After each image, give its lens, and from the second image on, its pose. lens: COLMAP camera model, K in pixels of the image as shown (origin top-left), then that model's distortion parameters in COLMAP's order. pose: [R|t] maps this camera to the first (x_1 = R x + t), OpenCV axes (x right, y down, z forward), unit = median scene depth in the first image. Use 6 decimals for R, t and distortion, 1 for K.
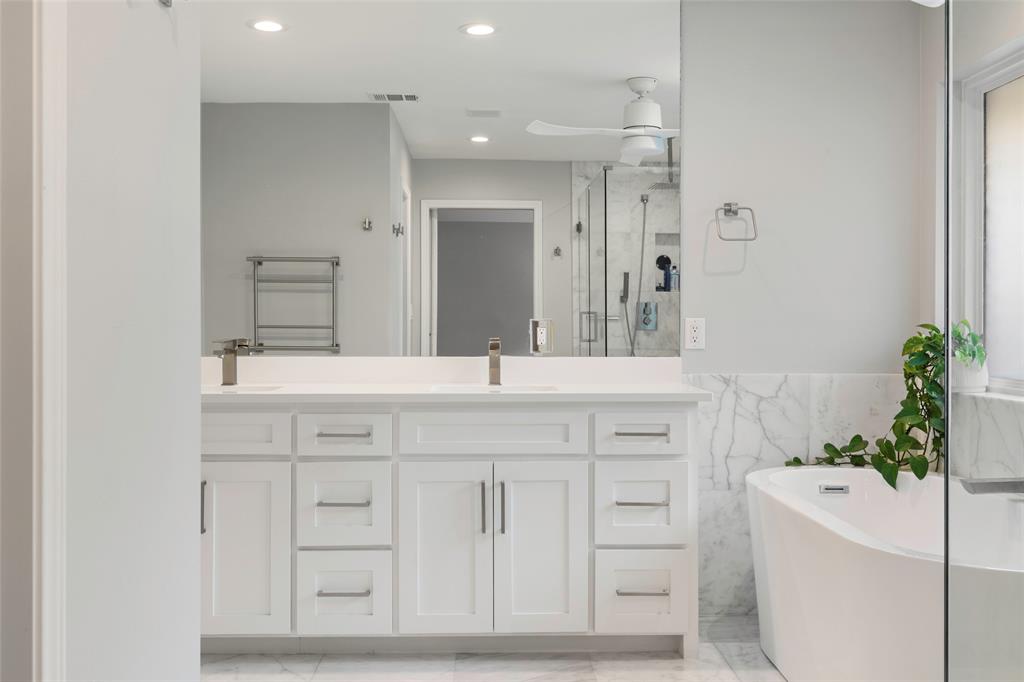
lens RADIAL K [[1010.7, 0, 511.2], [0, 1010.7, 339.5], [0, 0, 1]] dist [0.019488, 0.000000]
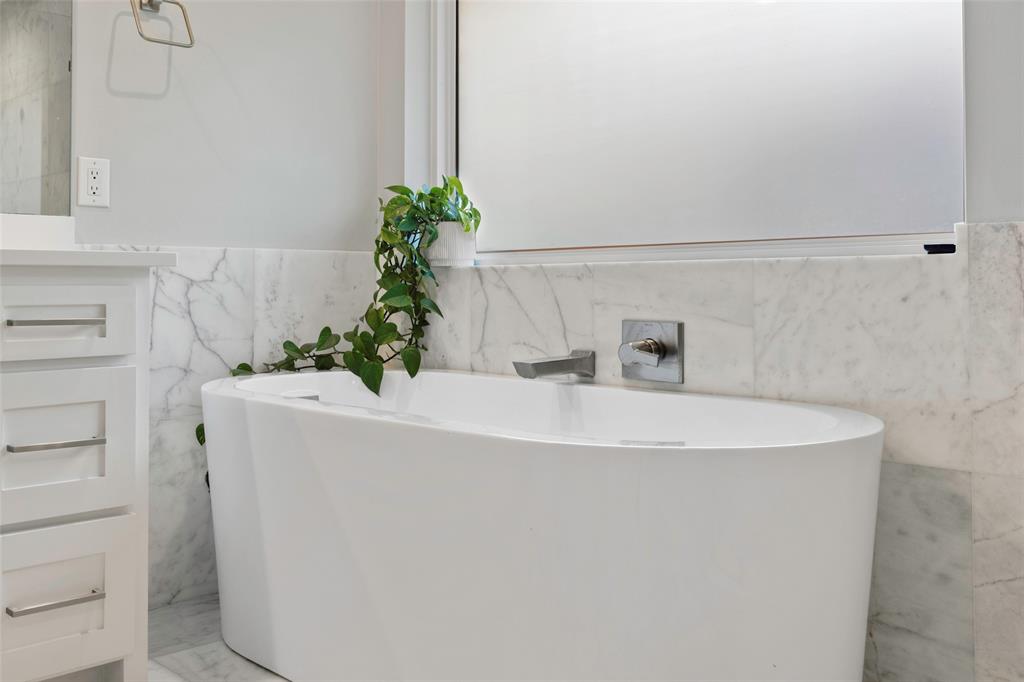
lens RADIAL K [[1010.7, 0, 510.2], [0, 1010.7, 262.2], [0, 0, 1]] dist [0.019488, 0.000000]
pose [[0.741550, 0.013069, 0.670770, -0.056556], [0.008480, 0.999548, -0.028850, 0.068123], [-0.670844, 0.027082, 0.741104, 0.351316]]
